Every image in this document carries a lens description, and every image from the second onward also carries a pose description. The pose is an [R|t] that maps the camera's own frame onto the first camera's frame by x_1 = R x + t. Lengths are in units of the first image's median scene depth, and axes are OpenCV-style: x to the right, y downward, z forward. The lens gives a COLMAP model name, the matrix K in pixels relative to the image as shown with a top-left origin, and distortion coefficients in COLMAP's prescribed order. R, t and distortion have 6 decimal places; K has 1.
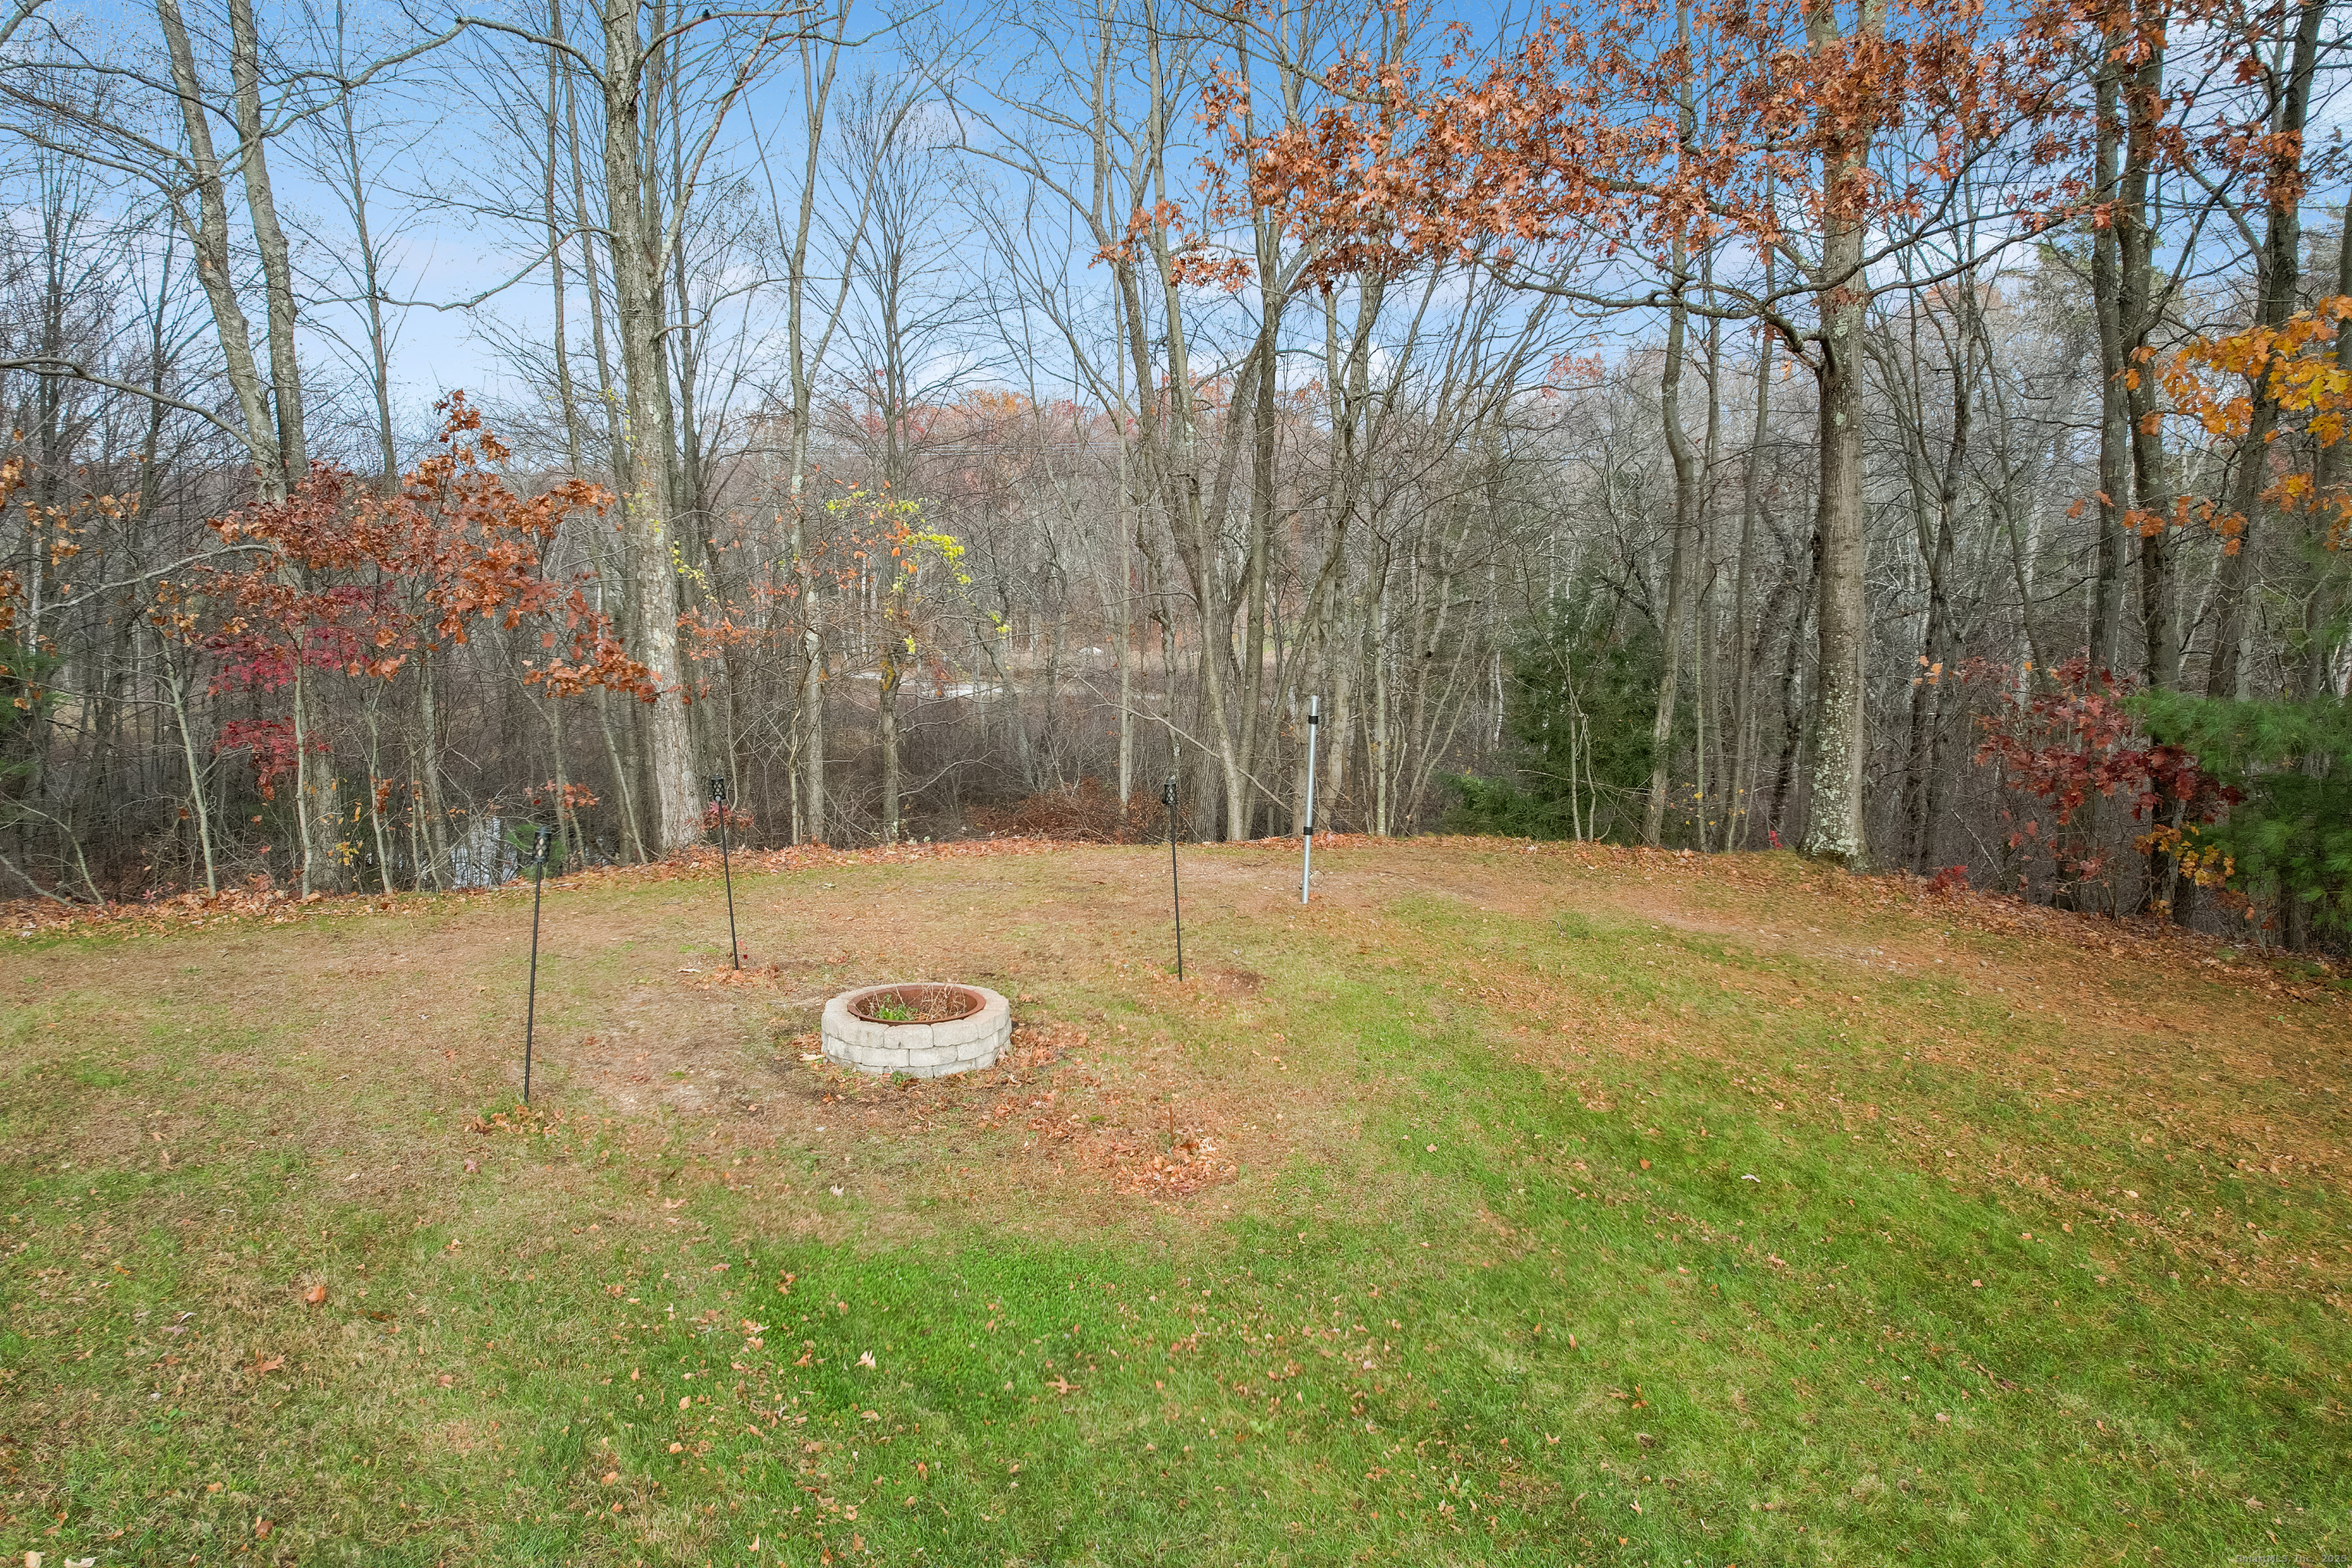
lens RADIAL K [[1495.8, 0, 1176.0], [0, 1495.8, 784.0], [0, 0, 1]] dist [-0.069453, 0.057020]
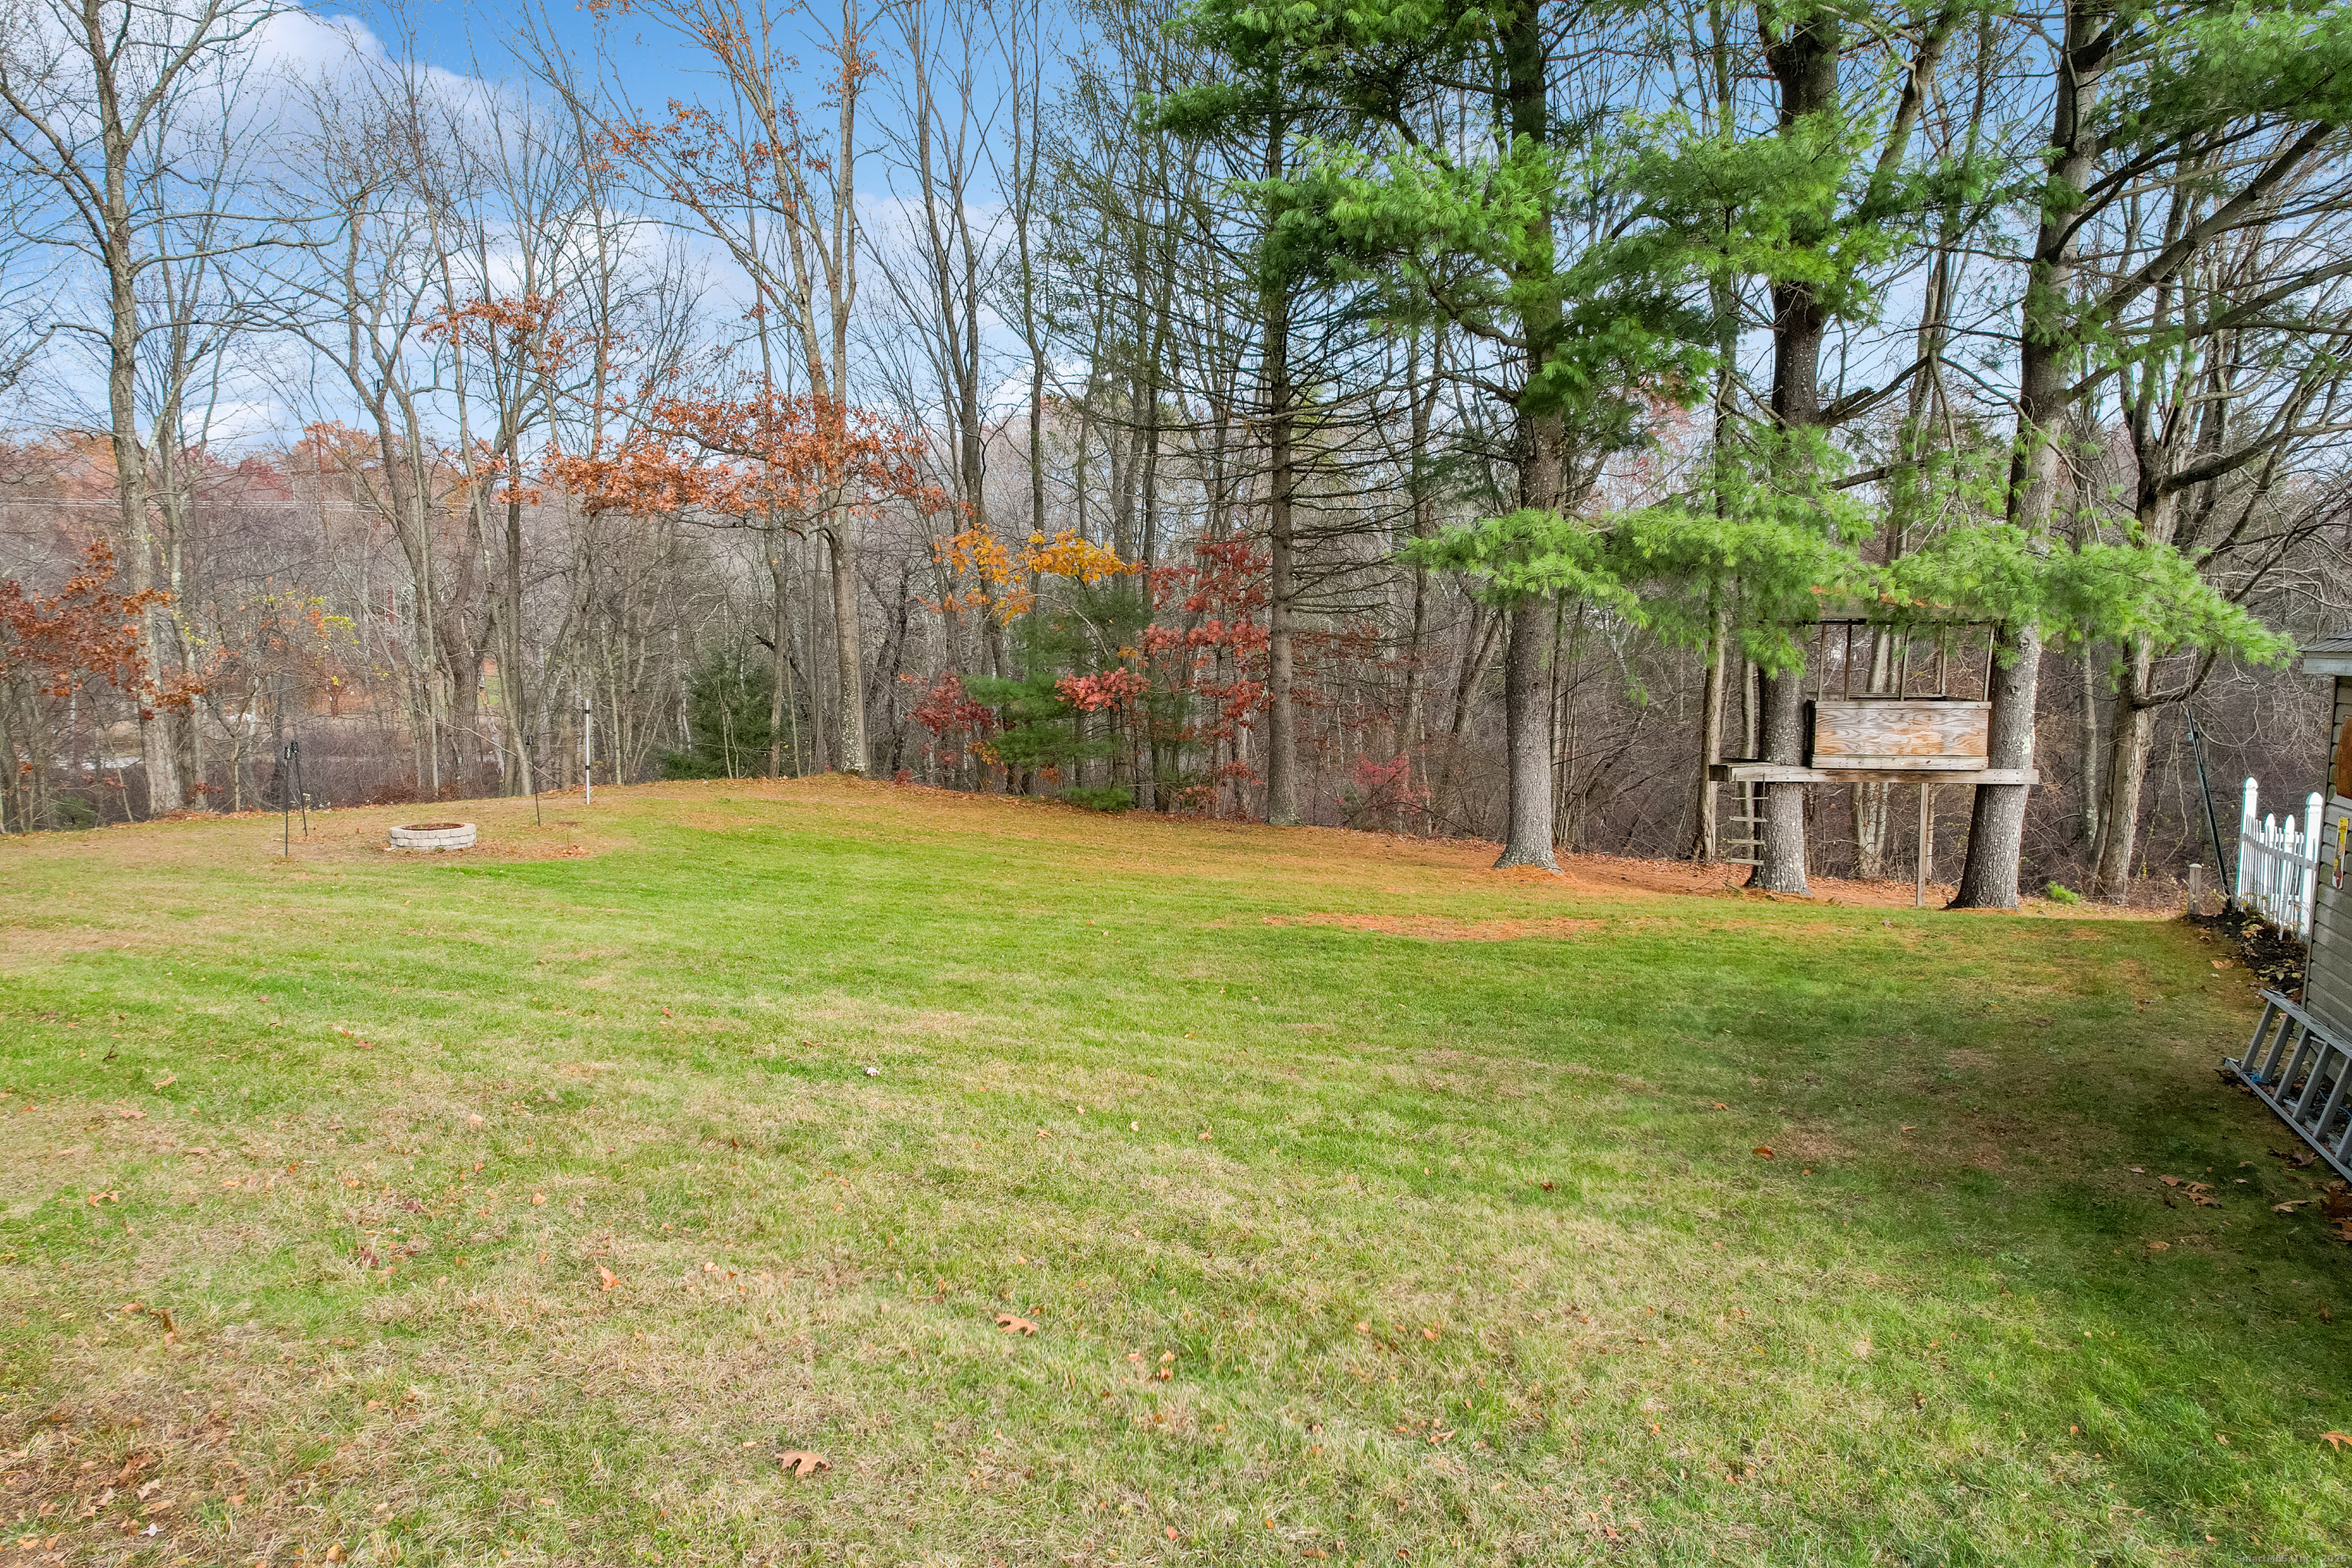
lens RADIAL K [[1495.8, 0, 1176.0], [0, 1495.8, 784.0], [0, 0, 1]] dist [-0.069453, 0.057020]
pose [[0.861566, -0.053377, 0.504832, -0.190658], [0.073500, 0.997094, -0.020011, 0.122052], [-0.502297, 0.054346, 0.862986, -0.887751]]
